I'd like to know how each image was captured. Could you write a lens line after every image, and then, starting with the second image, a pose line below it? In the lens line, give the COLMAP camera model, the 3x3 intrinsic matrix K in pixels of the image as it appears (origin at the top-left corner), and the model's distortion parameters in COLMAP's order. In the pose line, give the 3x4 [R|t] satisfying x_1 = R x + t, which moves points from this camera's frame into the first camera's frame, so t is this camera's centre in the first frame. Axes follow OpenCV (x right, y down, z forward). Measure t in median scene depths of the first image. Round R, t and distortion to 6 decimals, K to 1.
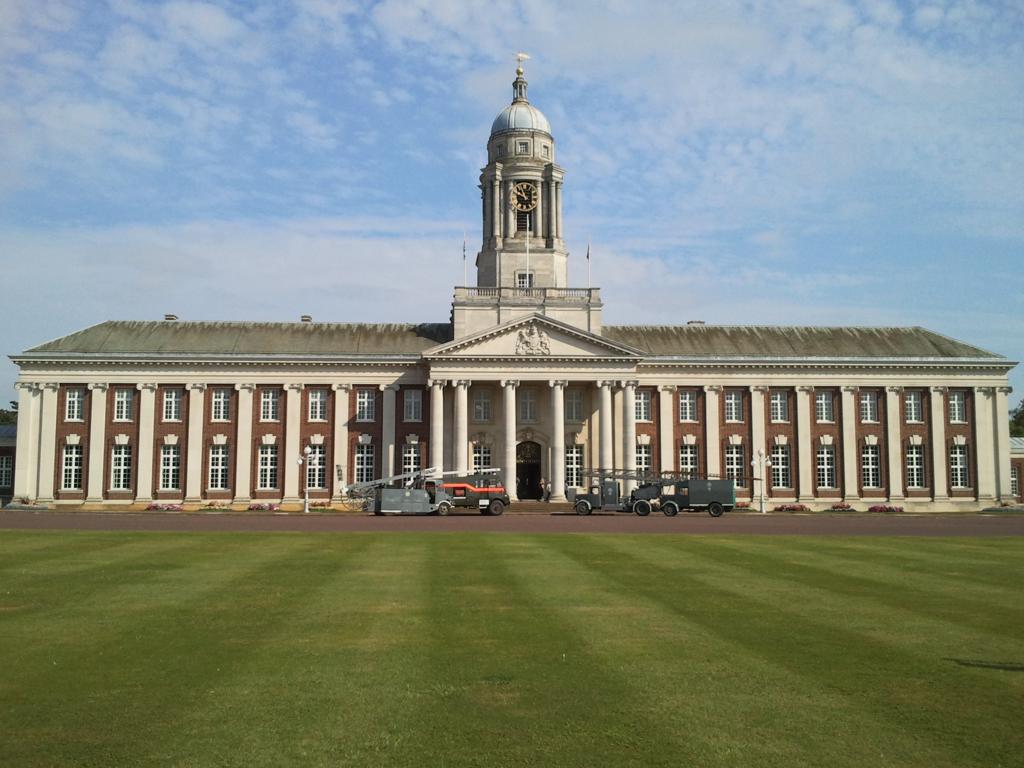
lens RADIAL K [[993.4, 0, 512.0], [0, 993.4, 384.0], [0, 0, 1]] dist [0.096103, -0.264525]
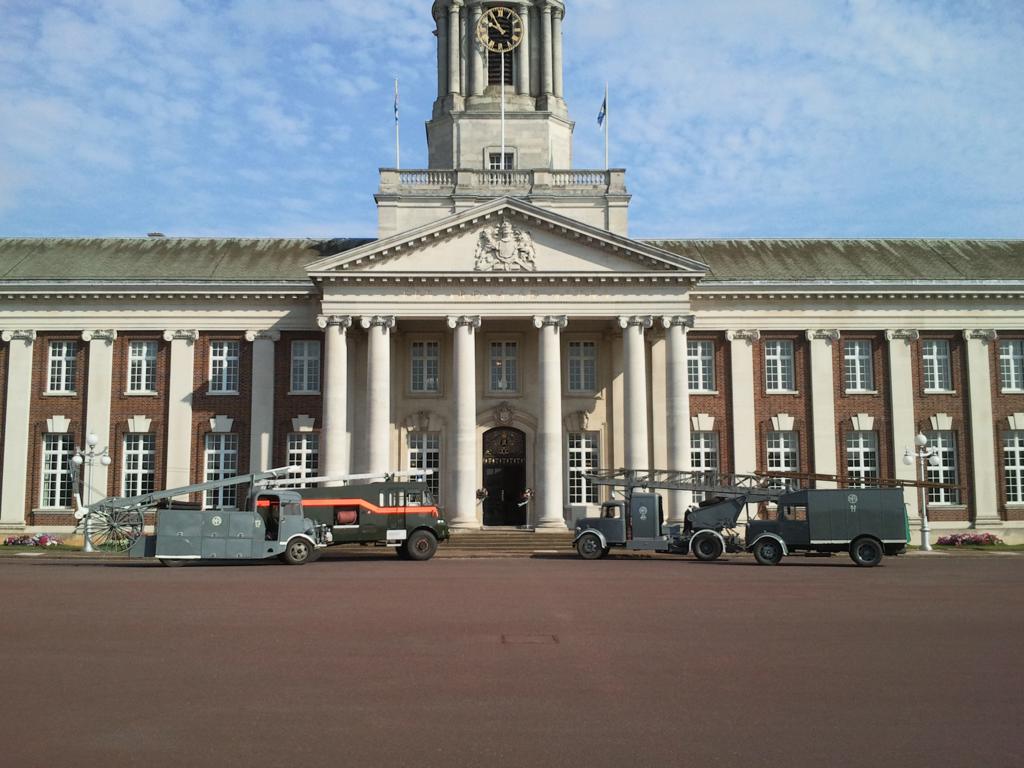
lens RADIAL K [[966.8, 0, 485.1], [0, 966.8, 398.6], [0, 0, 1]] dist [0.078590, -0.257050]
pose [[0.997191, -0.010862, -0.074115, 0.048410], [0.010452, 0.999928, -0.005925, 0.044726], [0.074174, 0.005134, 0.997232, 0.434162]]
